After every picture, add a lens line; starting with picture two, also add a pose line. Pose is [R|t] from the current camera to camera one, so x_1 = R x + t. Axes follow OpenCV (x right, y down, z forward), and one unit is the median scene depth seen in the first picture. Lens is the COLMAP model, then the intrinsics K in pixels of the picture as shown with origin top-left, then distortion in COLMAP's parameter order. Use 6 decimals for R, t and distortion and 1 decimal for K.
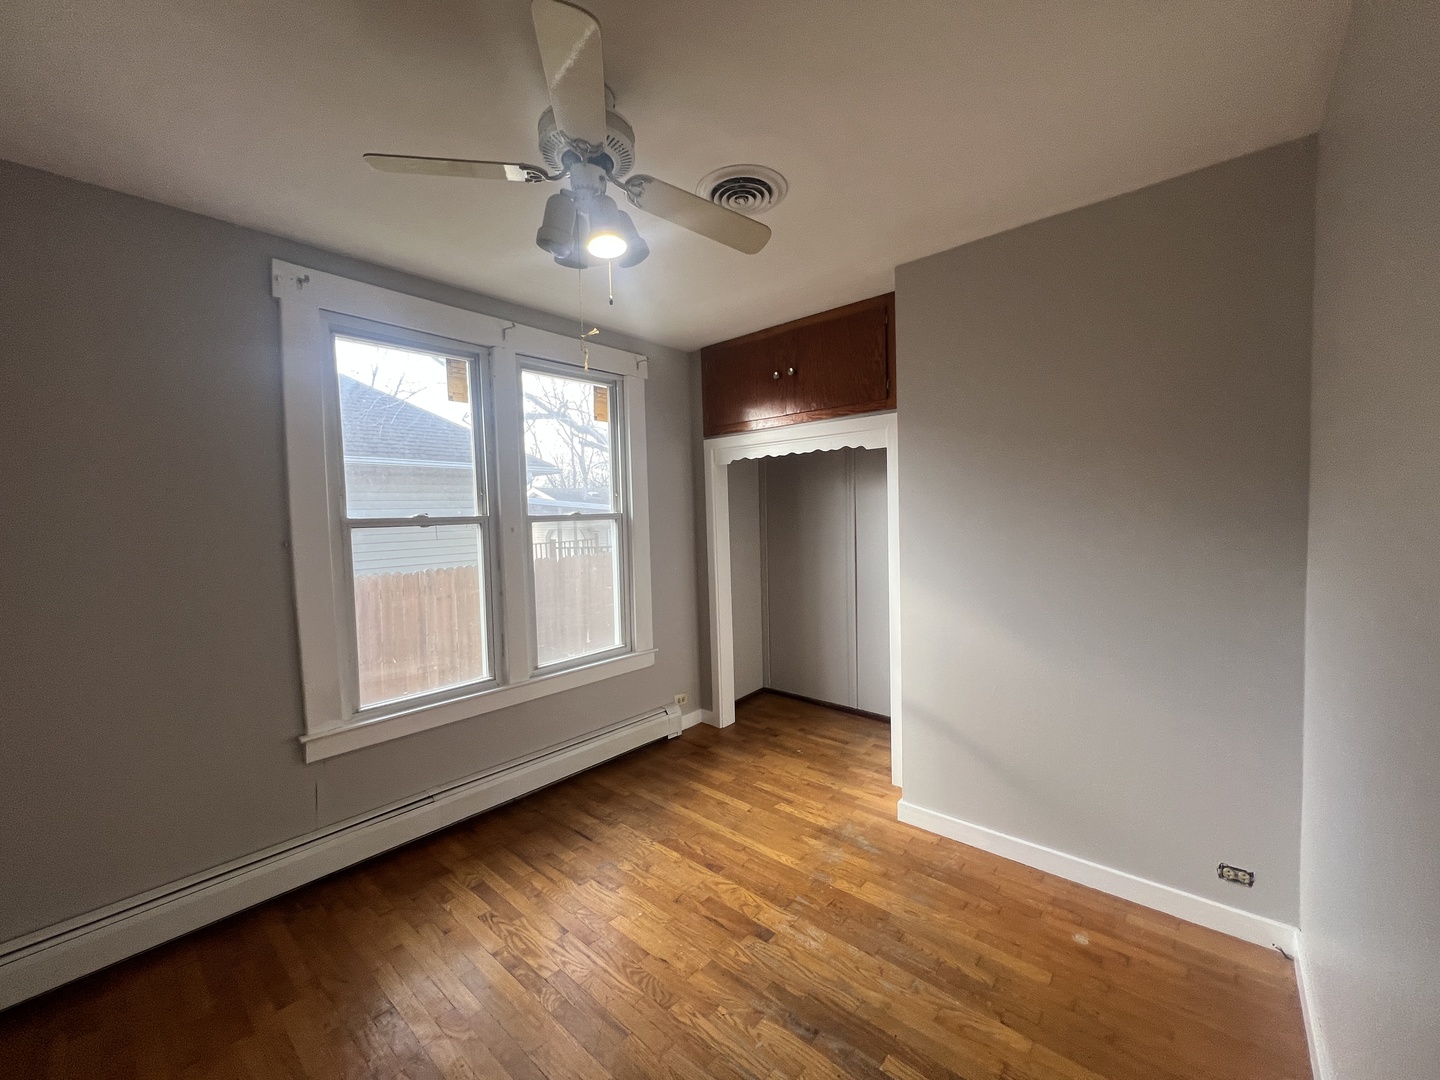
lens RADIAL K [[577.0, 0, 720.5], [0, 577.0, 539.0], [0, 0, 1]] dist [-0.001124, 0.000609]
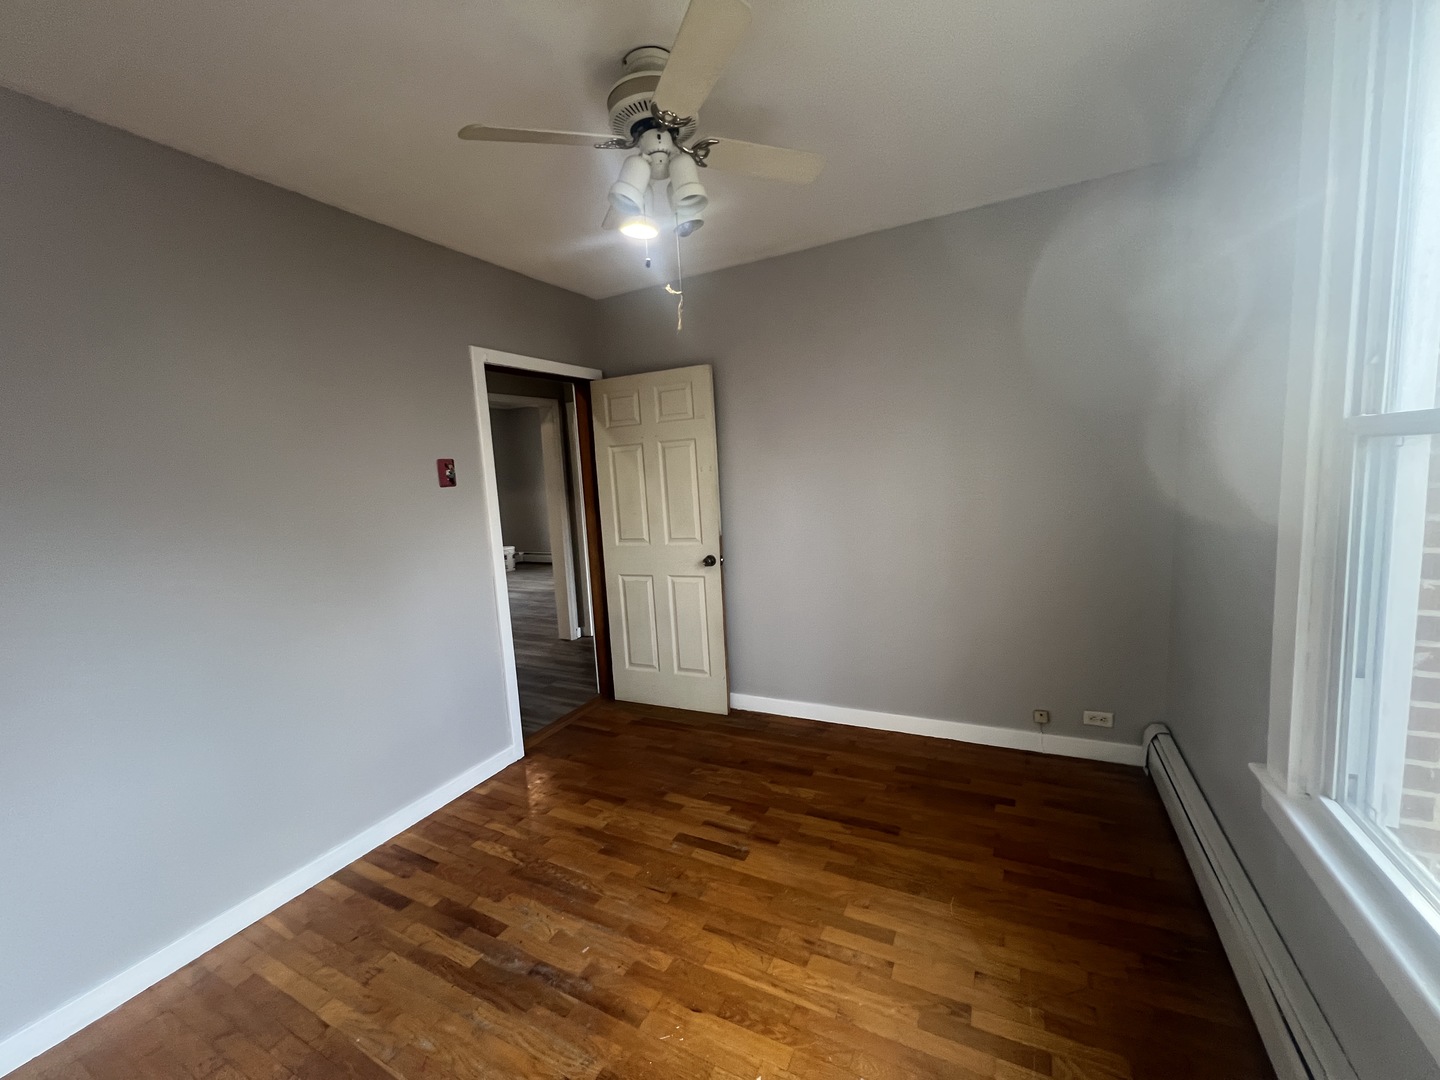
lens RADIAL K [[577.0, 0, 723.3], [0, 577.0, 542.5], [0, 0, 1]] dist [-0.001124, 0.000609]
pose [[-0.968963, 0.099249, -0.226406, -0.015195], [0.062331, 0.984364, 0.164750, -0.069265], [0.239217, 0.145524, -0.959999, 1.826163]]
